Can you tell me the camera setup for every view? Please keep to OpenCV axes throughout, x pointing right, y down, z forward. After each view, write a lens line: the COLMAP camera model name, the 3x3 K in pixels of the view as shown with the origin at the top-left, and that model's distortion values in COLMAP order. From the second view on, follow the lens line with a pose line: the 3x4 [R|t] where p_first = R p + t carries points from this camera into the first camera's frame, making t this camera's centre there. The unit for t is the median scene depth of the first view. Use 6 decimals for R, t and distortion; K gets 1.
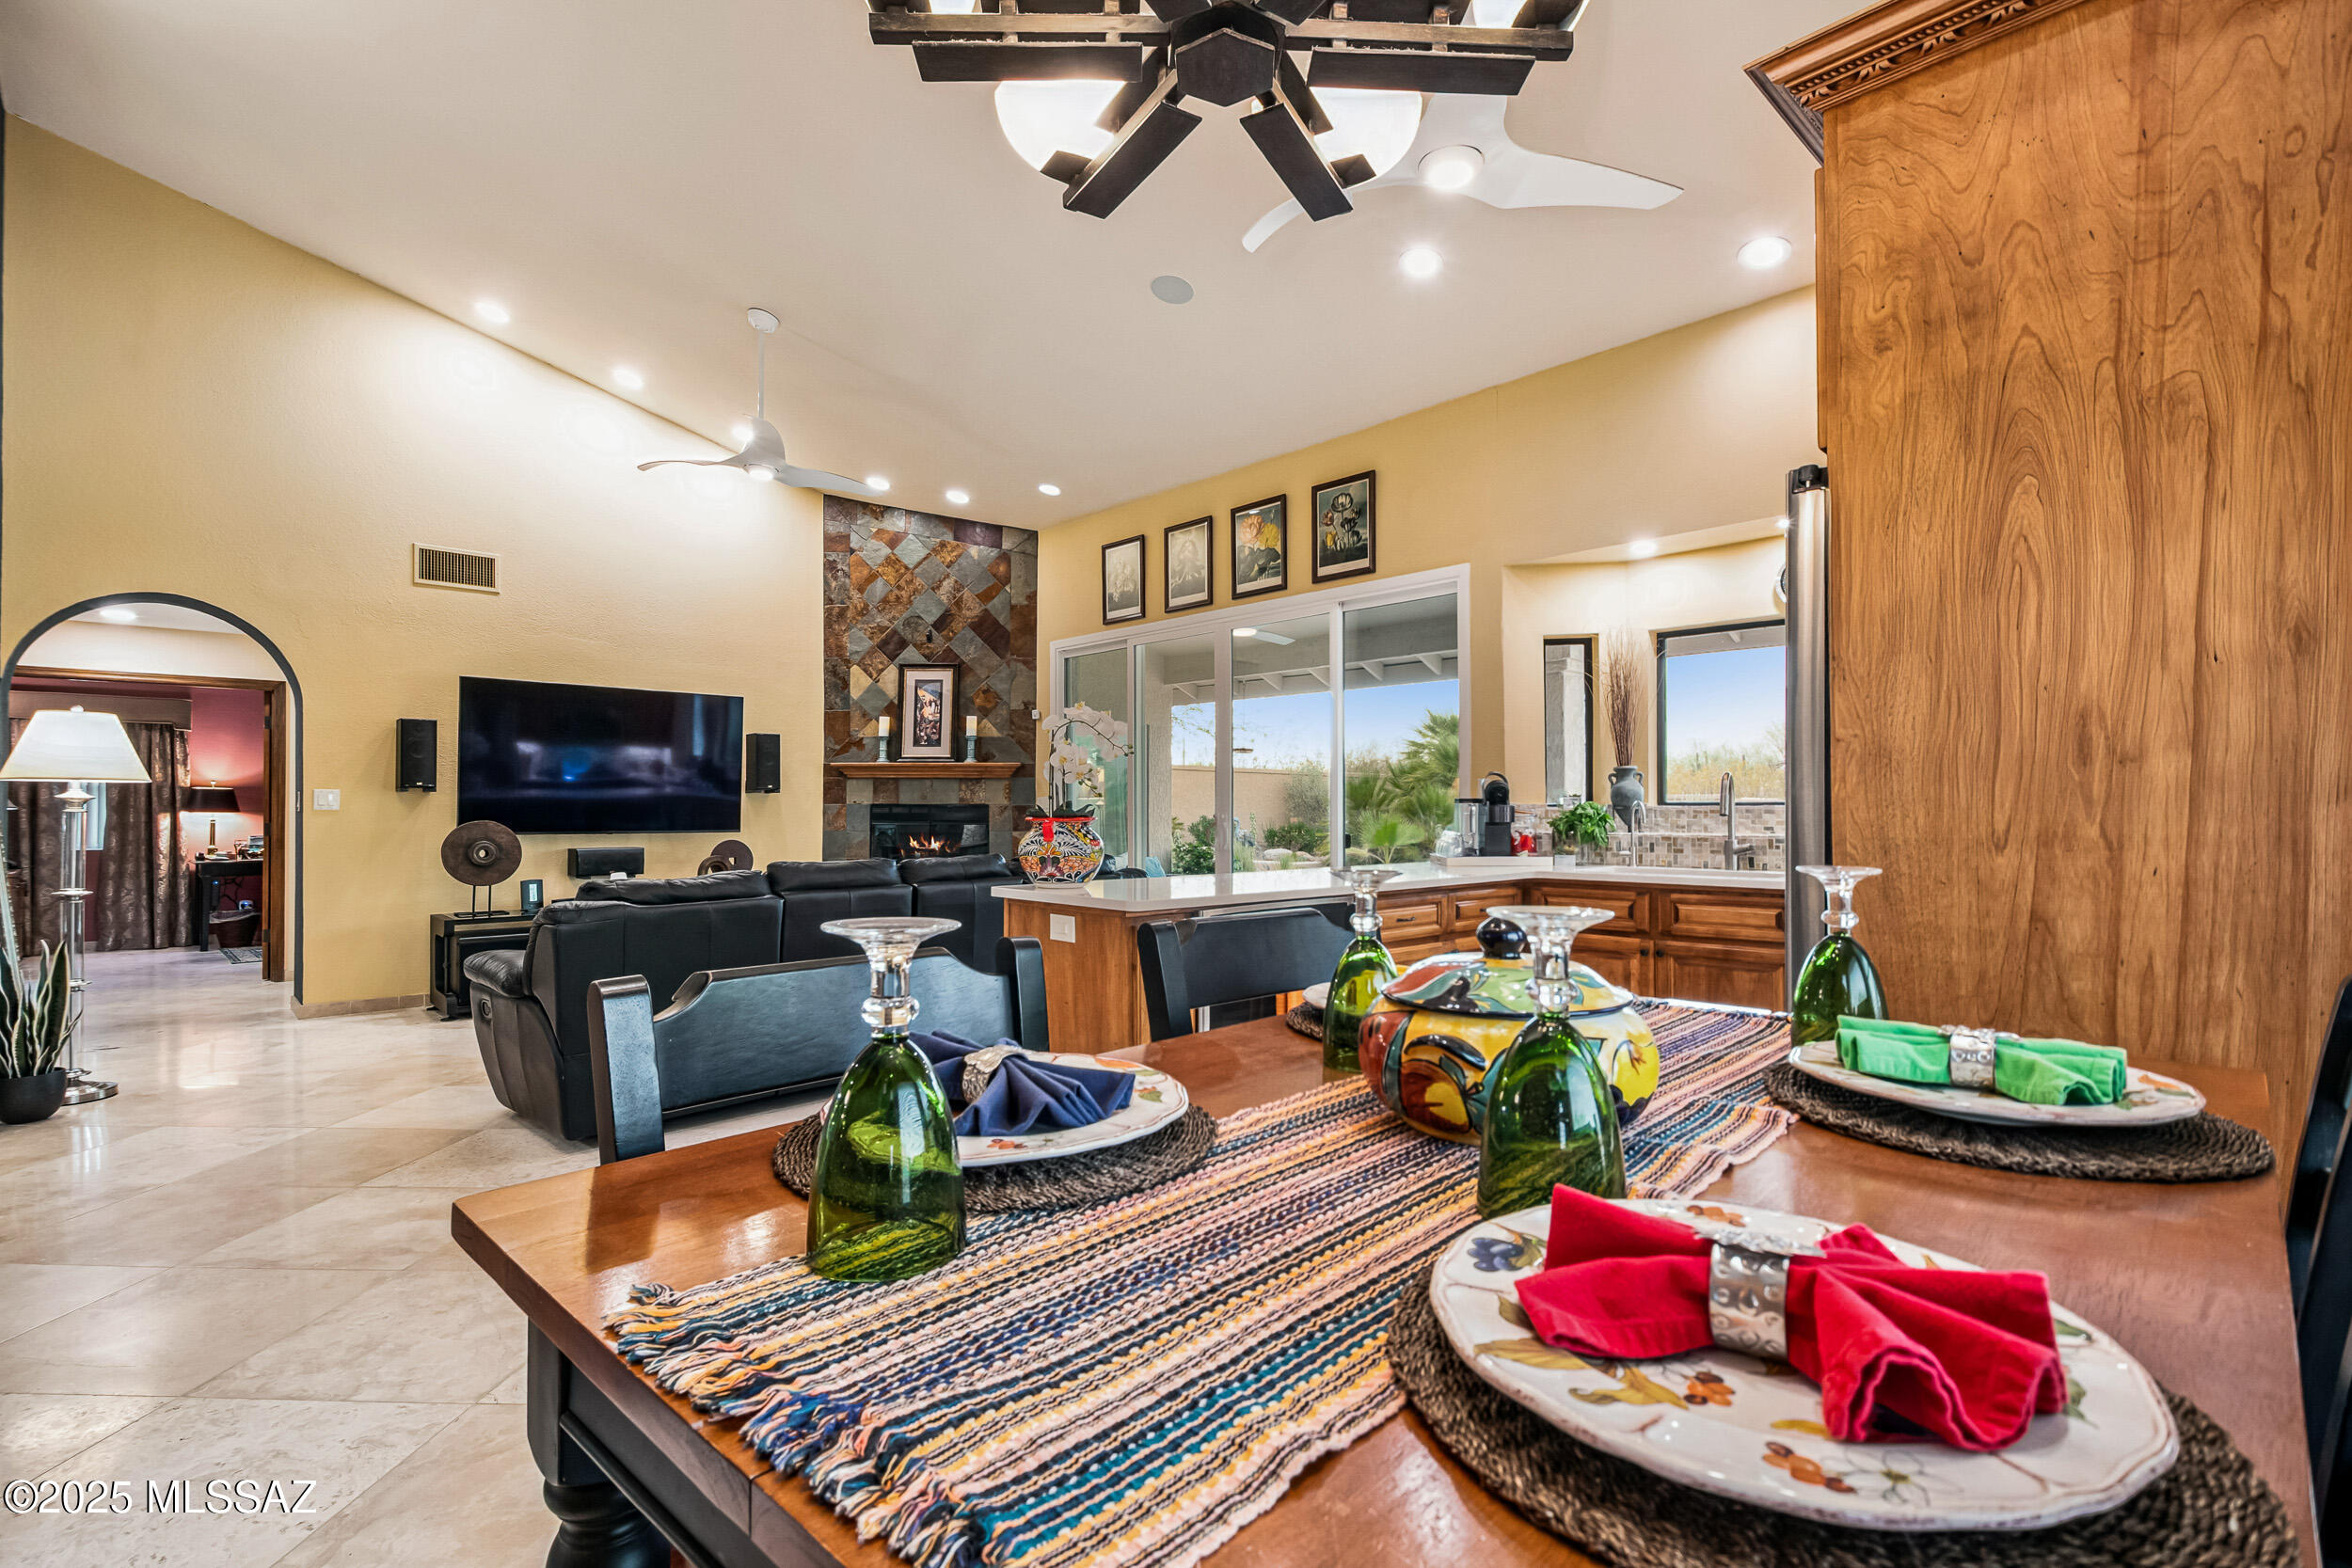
lens RADIAL K [[1090.9, 0, 1183.5], [0, 1090.9, 795.8], [0, 0, 1]] dist [0.016946, -0.000416]
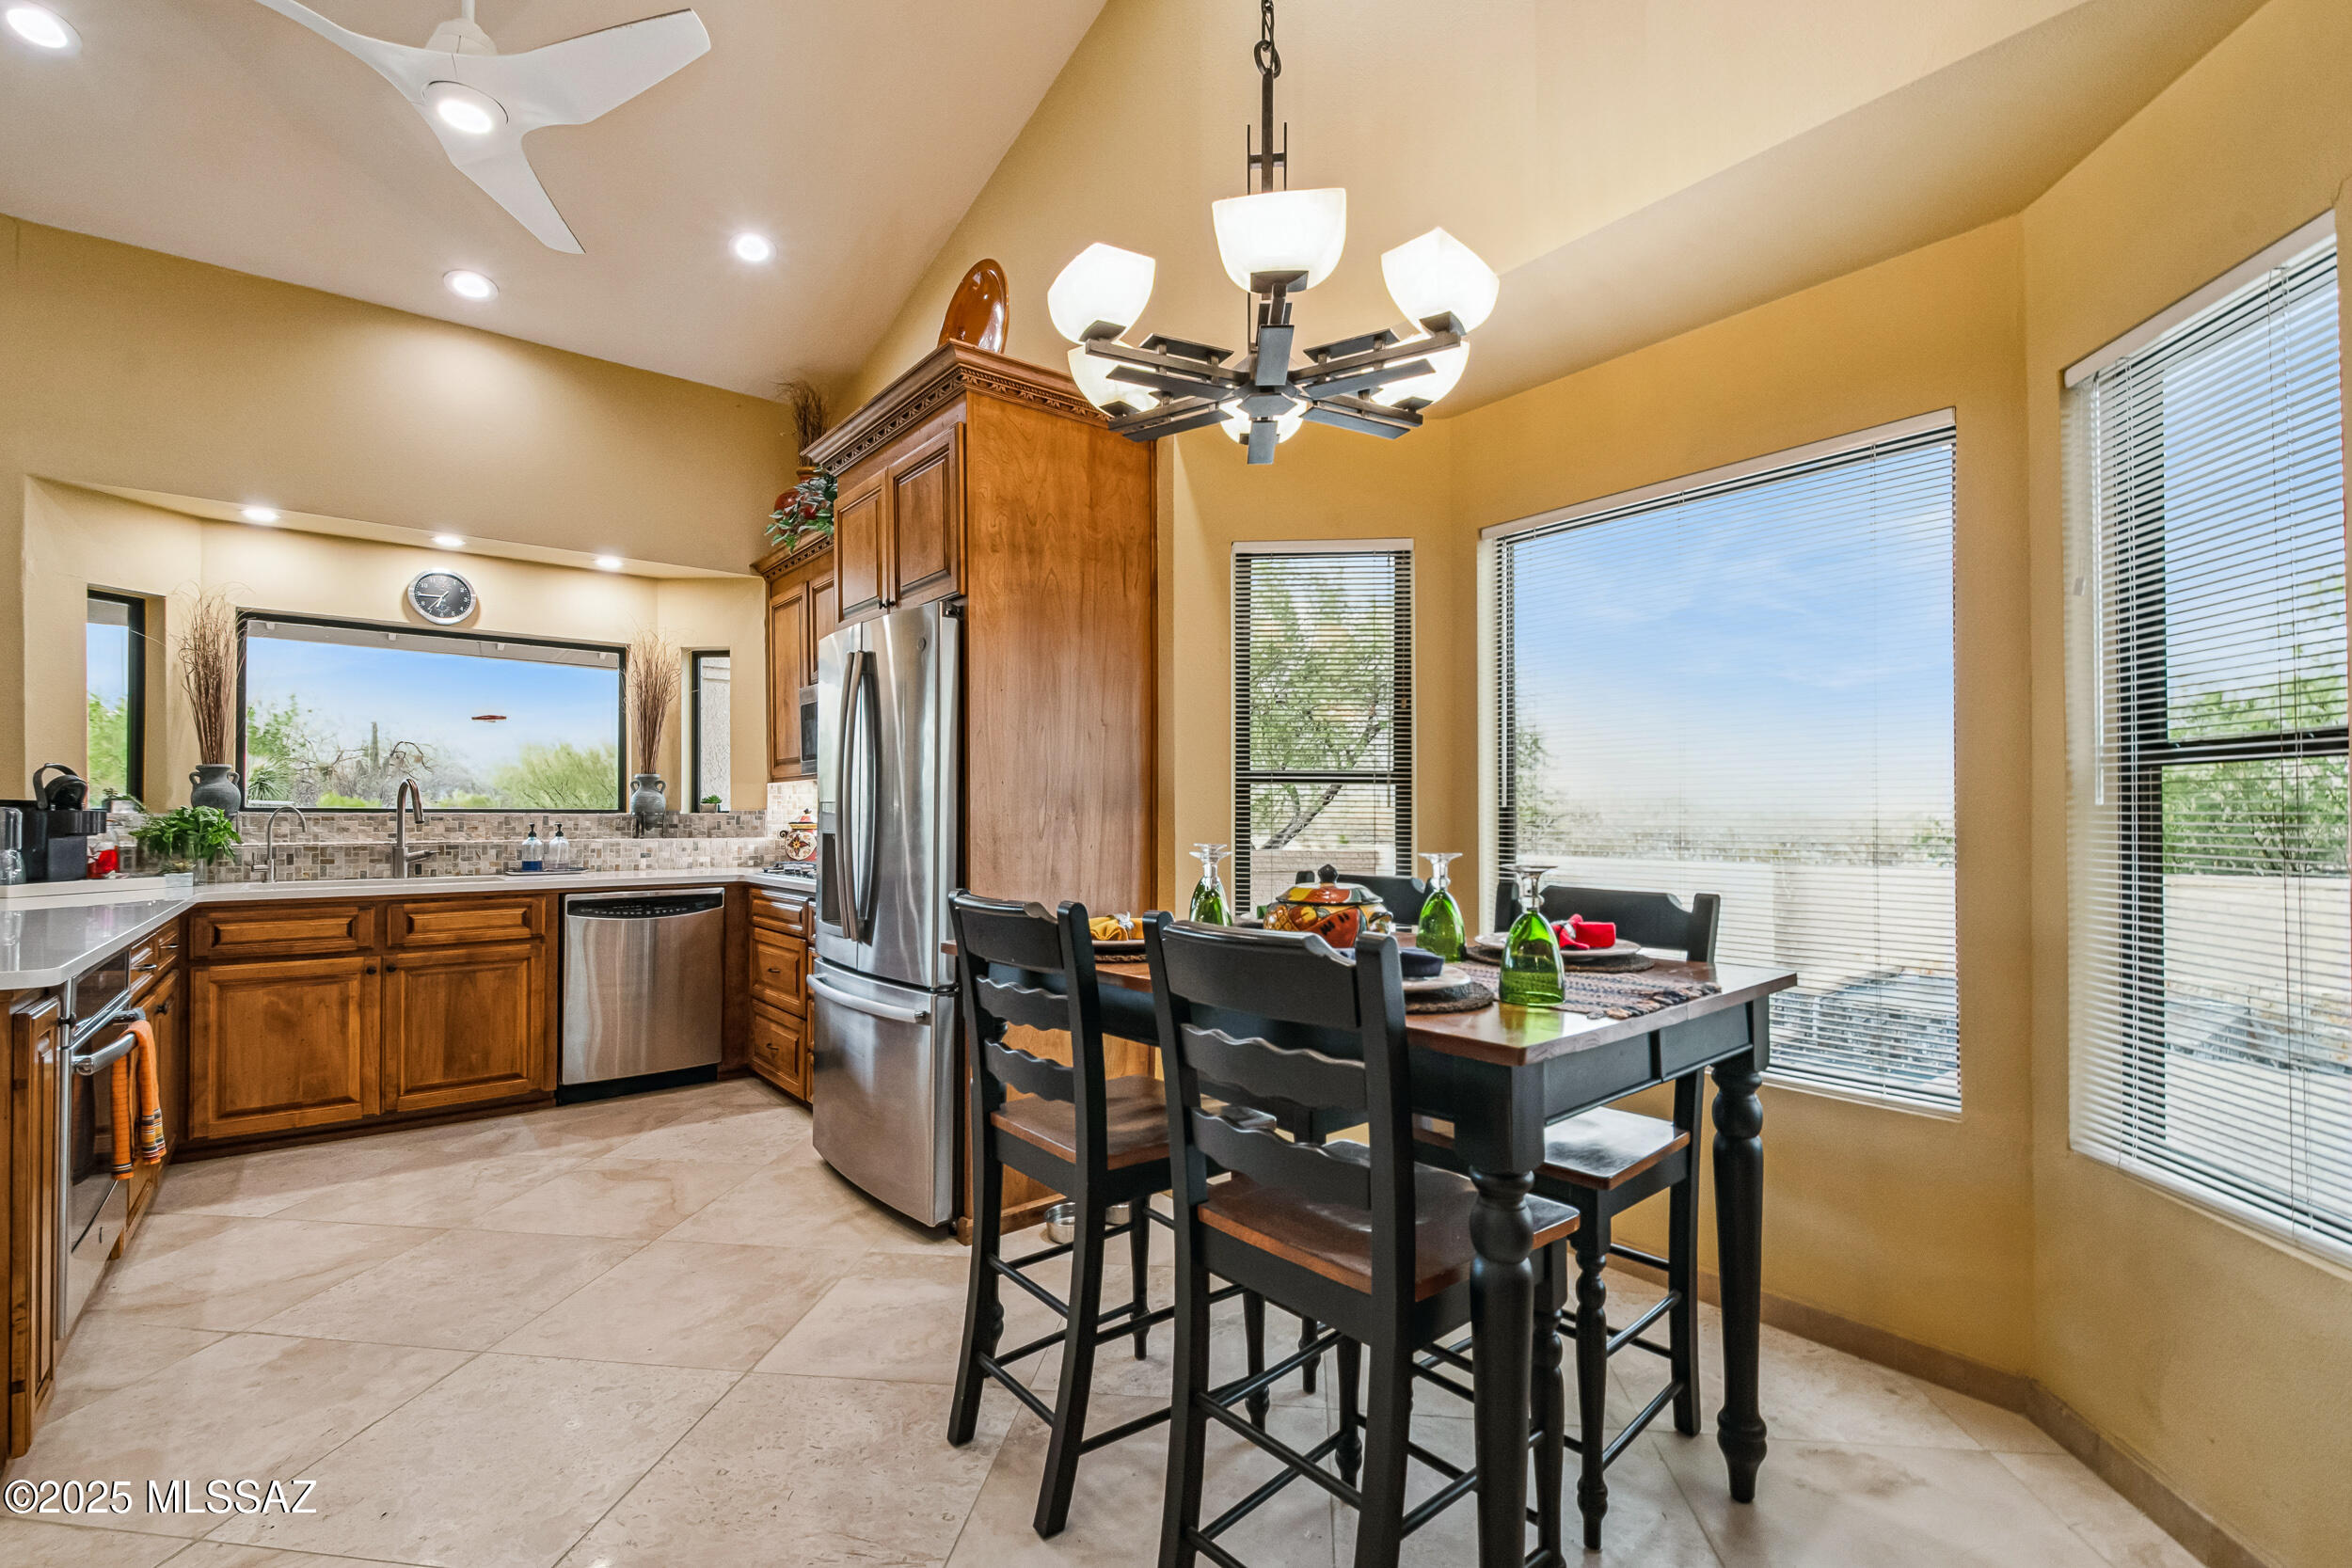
lens RADIAL K [[1043.1, 0, 1178.6], [0, 1043.1, 802.7], [0, 0, 1]] dist [0.027611, -0.021859]
pose [[0.078410, 0.014619, 0.996814, -0.211811], [-0.013558, 0.999816, -0.013597, 0.001870], [-0.996829, -0.012449, 0.078593, 0.127290]]
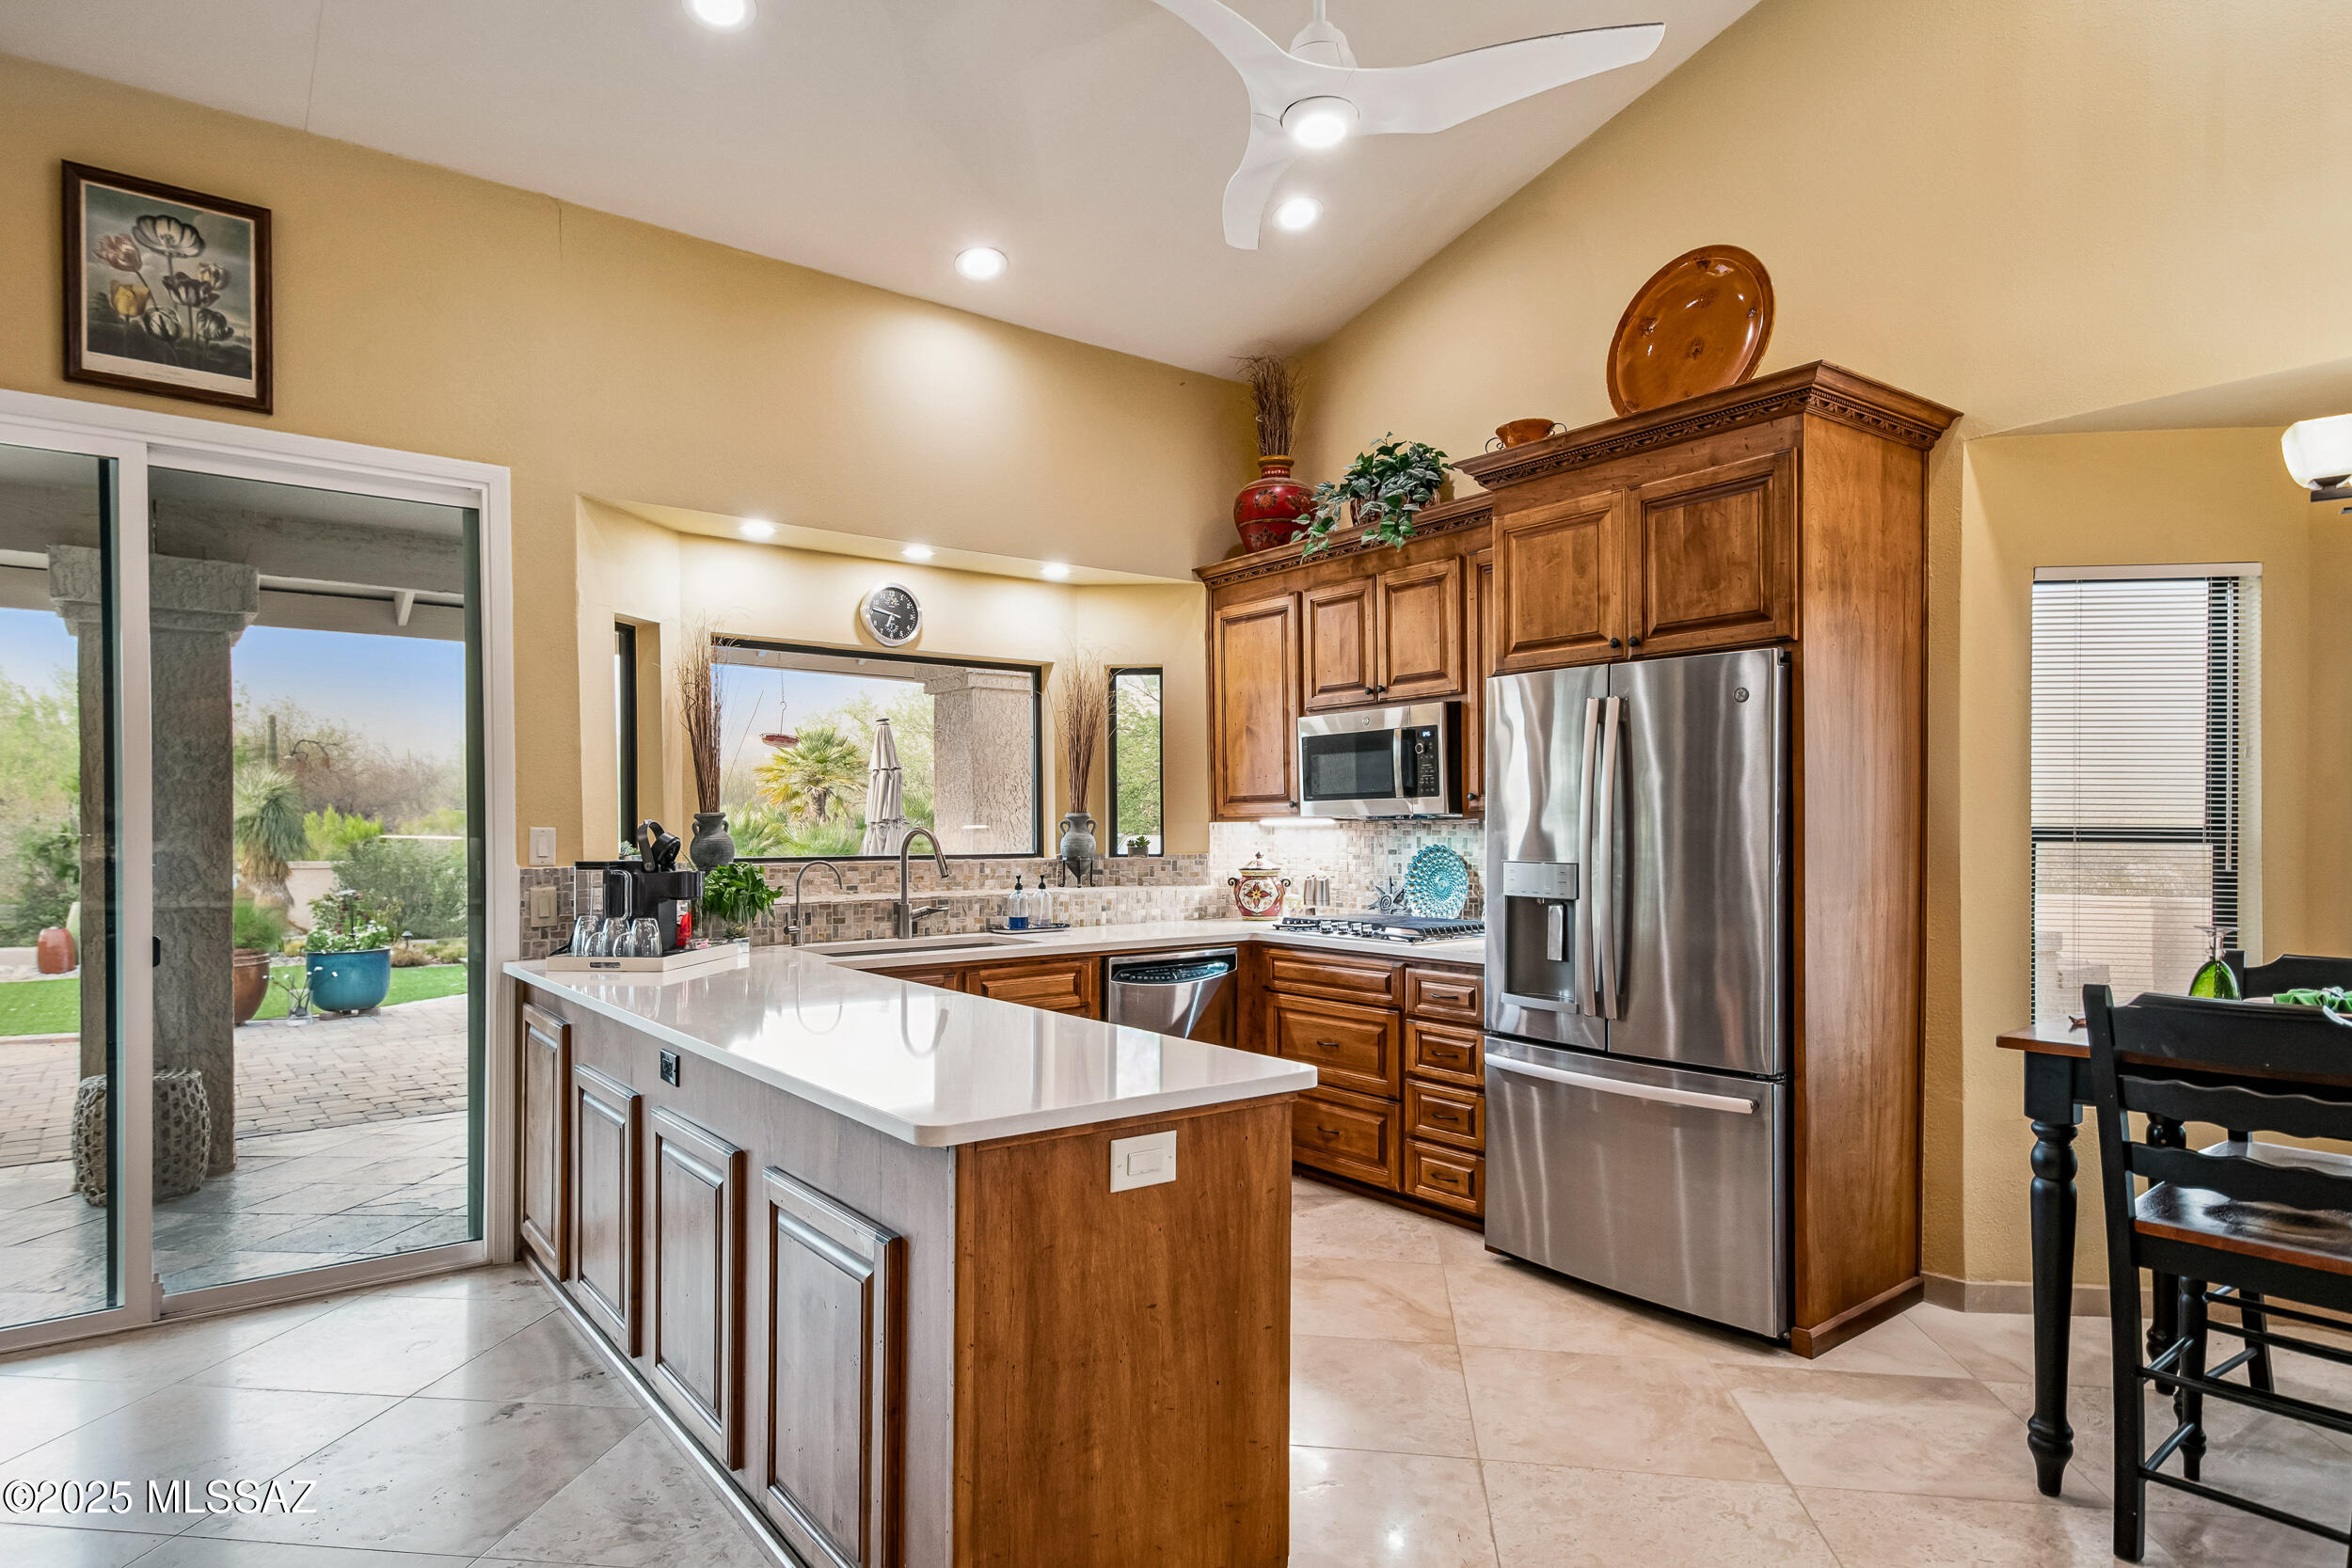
lens RADIAL K [[1315.7, 0, 1168.7], [0, 1315.7, 832.7], [0, 0, 1]] dist [0.023635, -0.001118]
pose [[0.101371, -0.003806, 0.994841, -0.286870], [-0.010803, 0.999930, 0.004926, -0.013130], [-0.994790, -0.011247, 0.101323, 0.376197]]
